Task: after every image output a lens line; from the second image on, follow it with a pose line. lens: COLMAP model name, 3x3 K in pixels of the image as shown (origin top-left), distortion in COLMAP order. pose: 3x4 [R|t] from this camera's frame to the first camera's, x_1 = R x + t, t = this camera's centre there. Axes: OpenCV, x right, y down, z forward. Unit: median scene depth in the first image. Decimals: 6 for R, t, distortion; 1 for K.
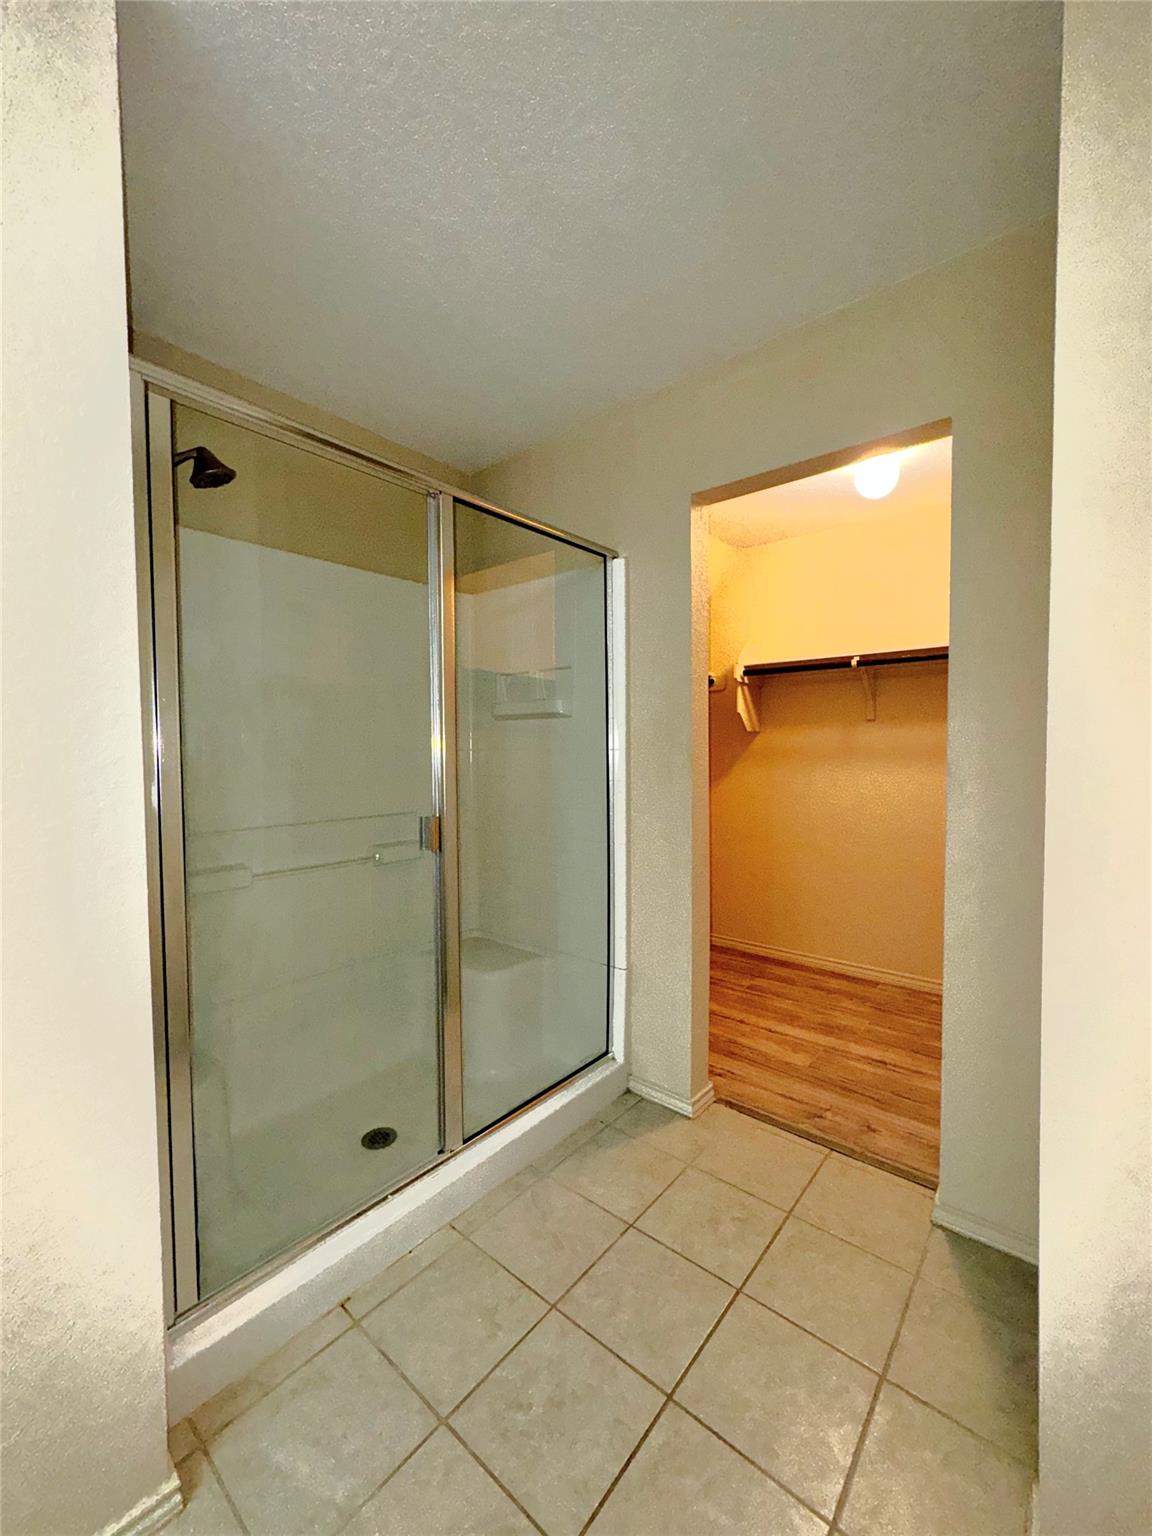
lens RADIAL K [[605.1, 0, 581.7], [0, 605.1, 775.7], [0, 0, 1]] dist [-0.000697, 0.000252]
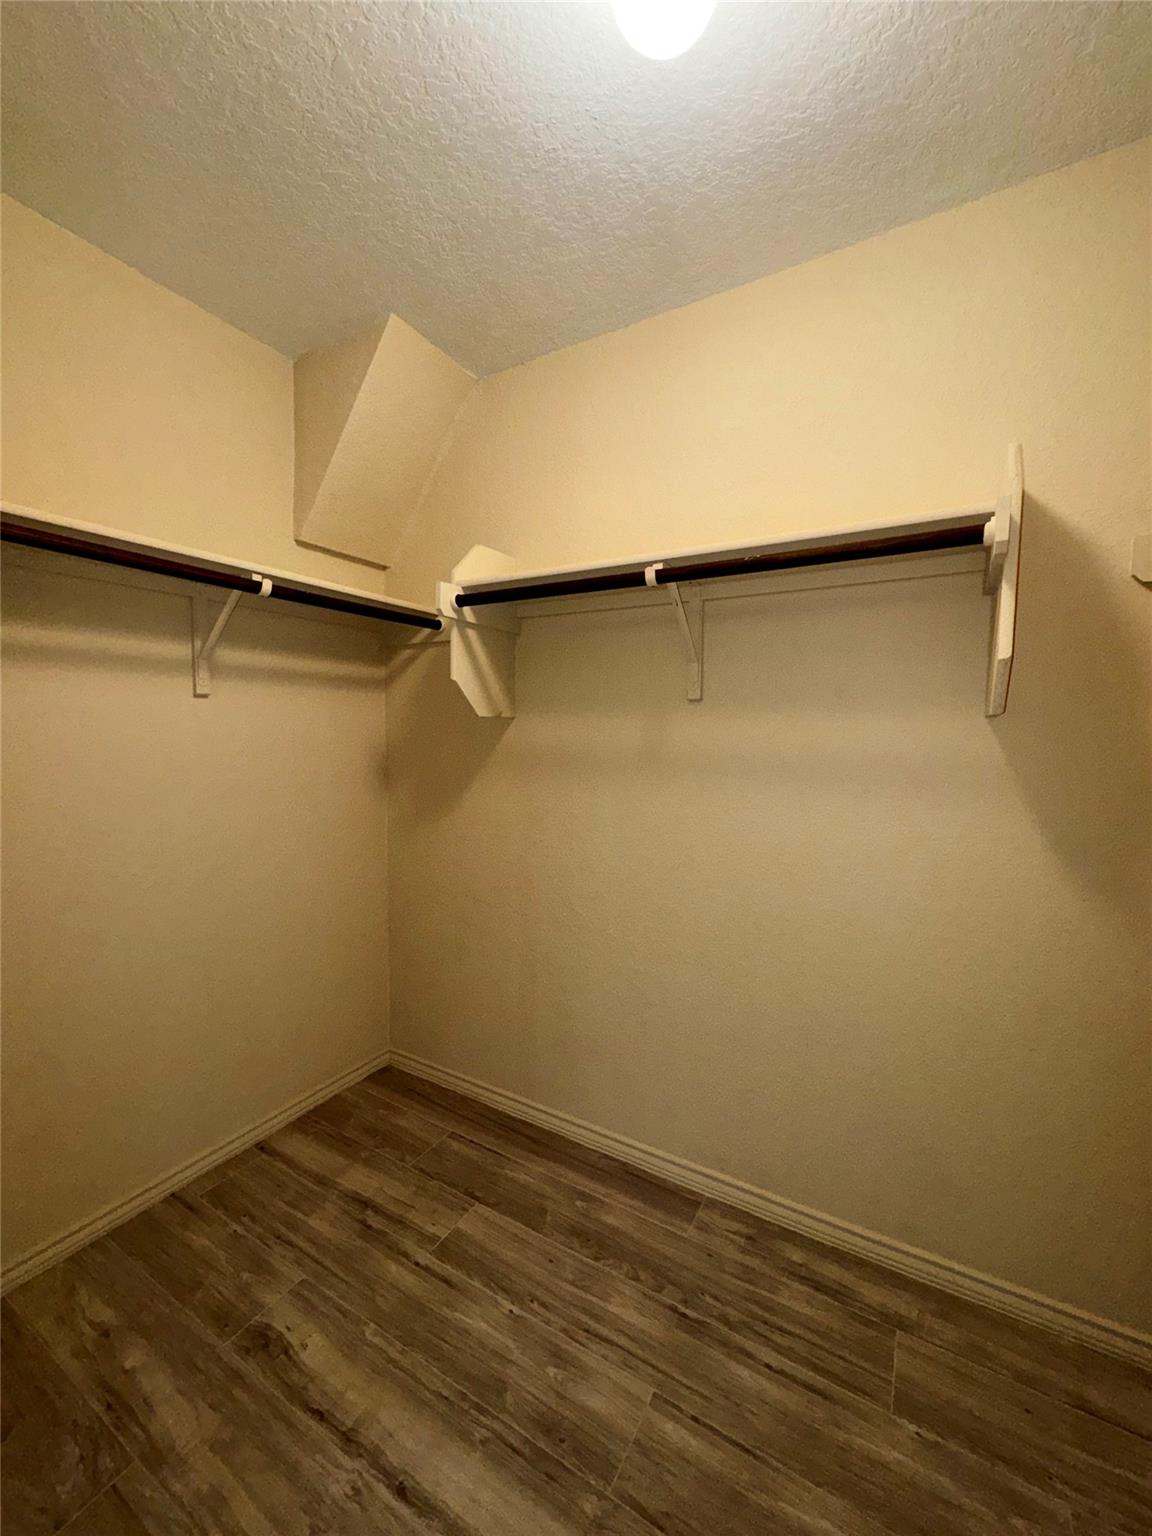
lens RADIAL K [[605.1, 0, 581.7], [0, 605.1, 775.7], [0, 0, 1]] dist [-0.000697, 0.000252]
pose [[0.985689, 0.004390, 0.168516, 0.308469], [-0.009301, 0.999554, 0.028367, -0.042798], [-0.168316, -0.029529, 0.985291, 0.524059]]
